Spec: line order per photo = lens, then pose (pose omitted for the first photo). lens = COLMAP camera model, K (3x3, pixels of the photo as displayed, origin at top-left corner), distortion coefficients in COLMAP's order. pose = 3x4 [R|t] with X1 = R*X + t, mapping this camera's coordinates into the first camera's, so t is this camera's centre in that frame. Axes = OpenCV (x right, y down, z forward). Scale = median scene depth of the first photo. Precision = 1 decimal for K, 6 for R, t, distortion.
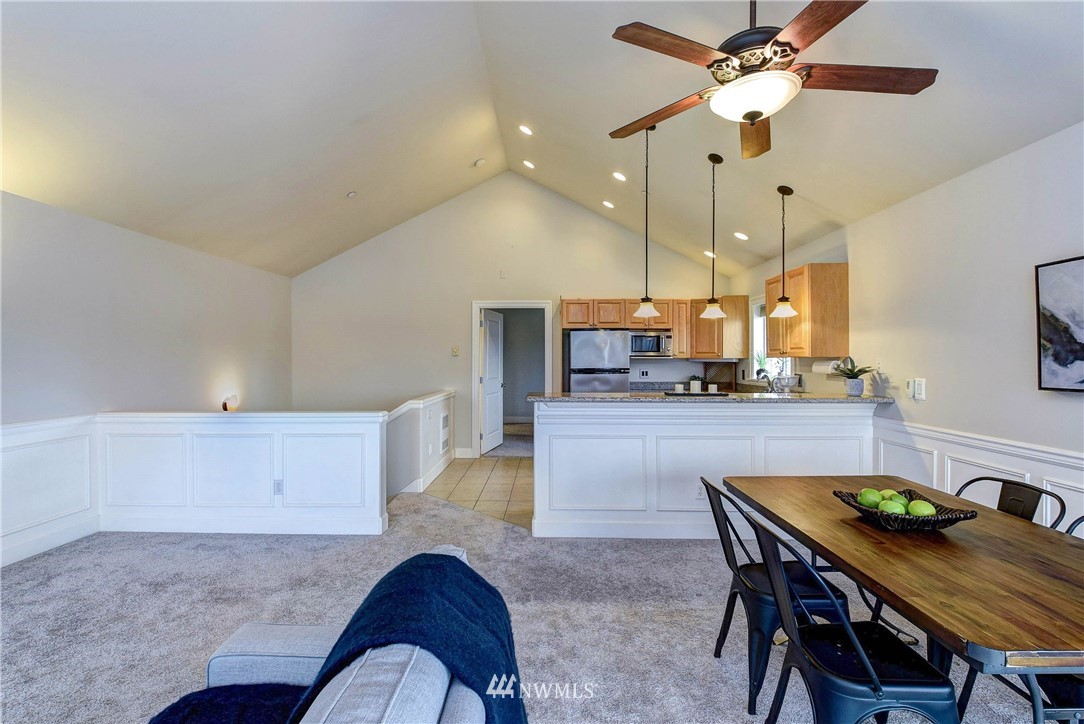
lens RADIAL K [[477.7, 0, 540.7], [0, 477.7, 357.2], [0, 0, 1]] dist [-0.001911, -0.004456]
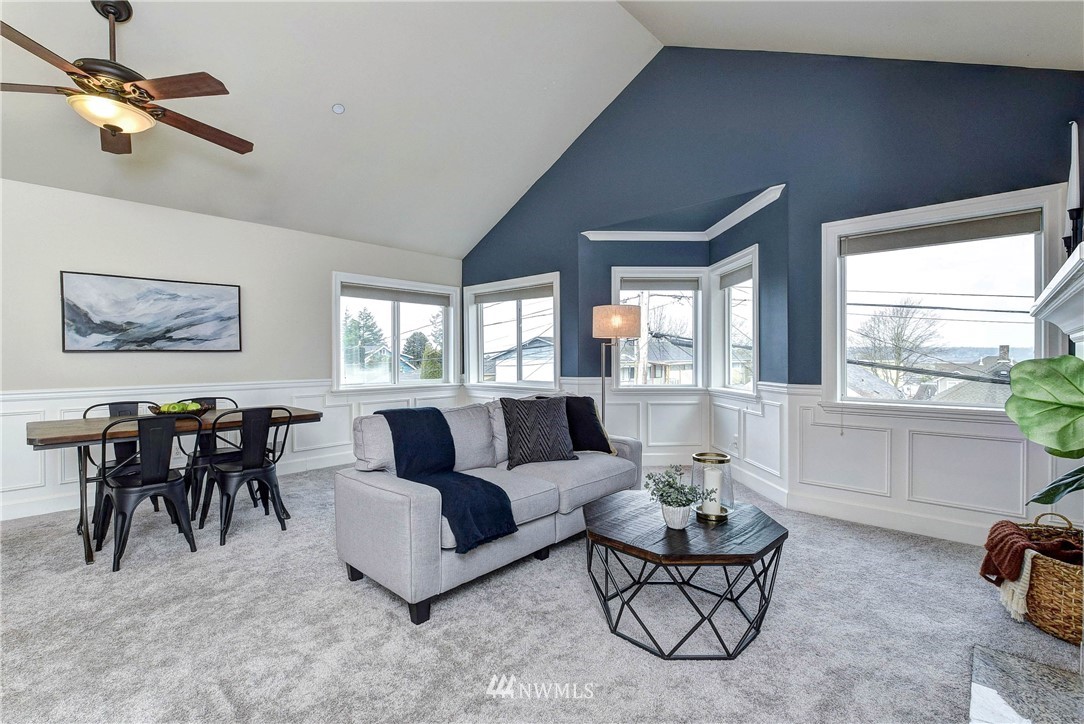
lens RADIAL K [[477.7, 0, 533.1], [0, 477.7, 361.0], [0, 0, 1]] dist [-0.001911, -0.004456]
pose [[-0.743174, -0.005060, 0.669079, -0.713033], [0.001847, 0.999952, 0.009613, 0.055405], [-0.669096, 0.008379, -0.743129, 0.713038]]
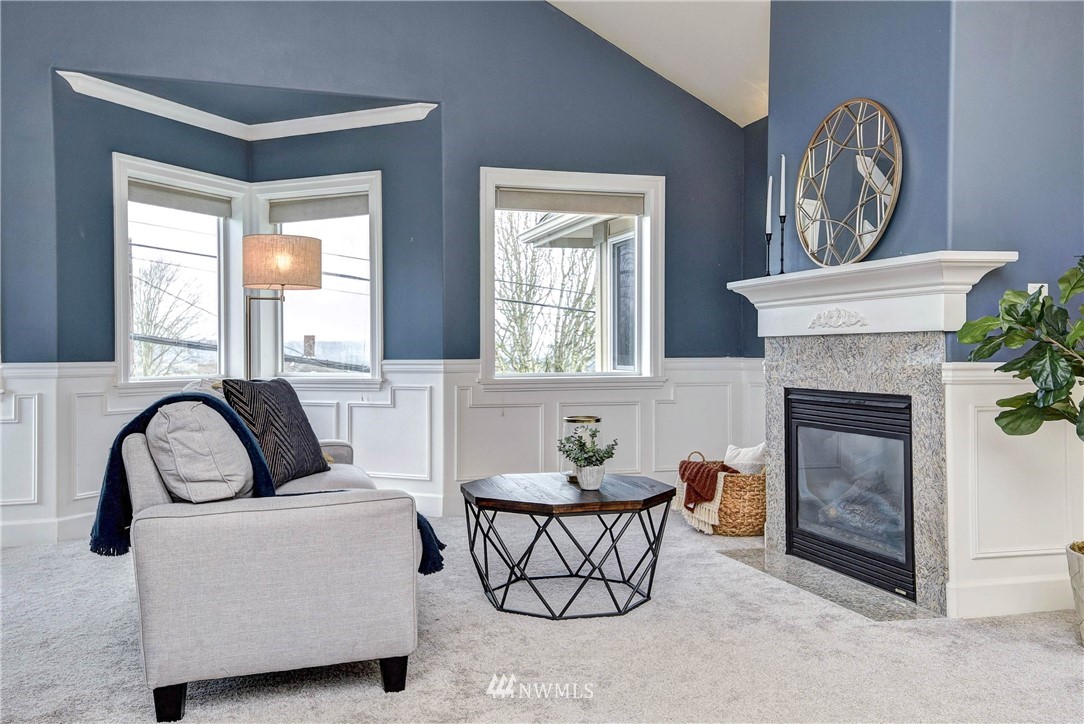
lens RADIAL K [[940.8, 0, 543.5], [0, 940.8, 356.9], [0, 0, 1]] dist [0.109244, 0.005826]
pose [[-0.946397, 0.003484, -0.322986, -0.105292], [0.002079, 0.999987, 0.004693, 0.101487], [0.322998, 0.003770, -0.946392, 1.139599]]
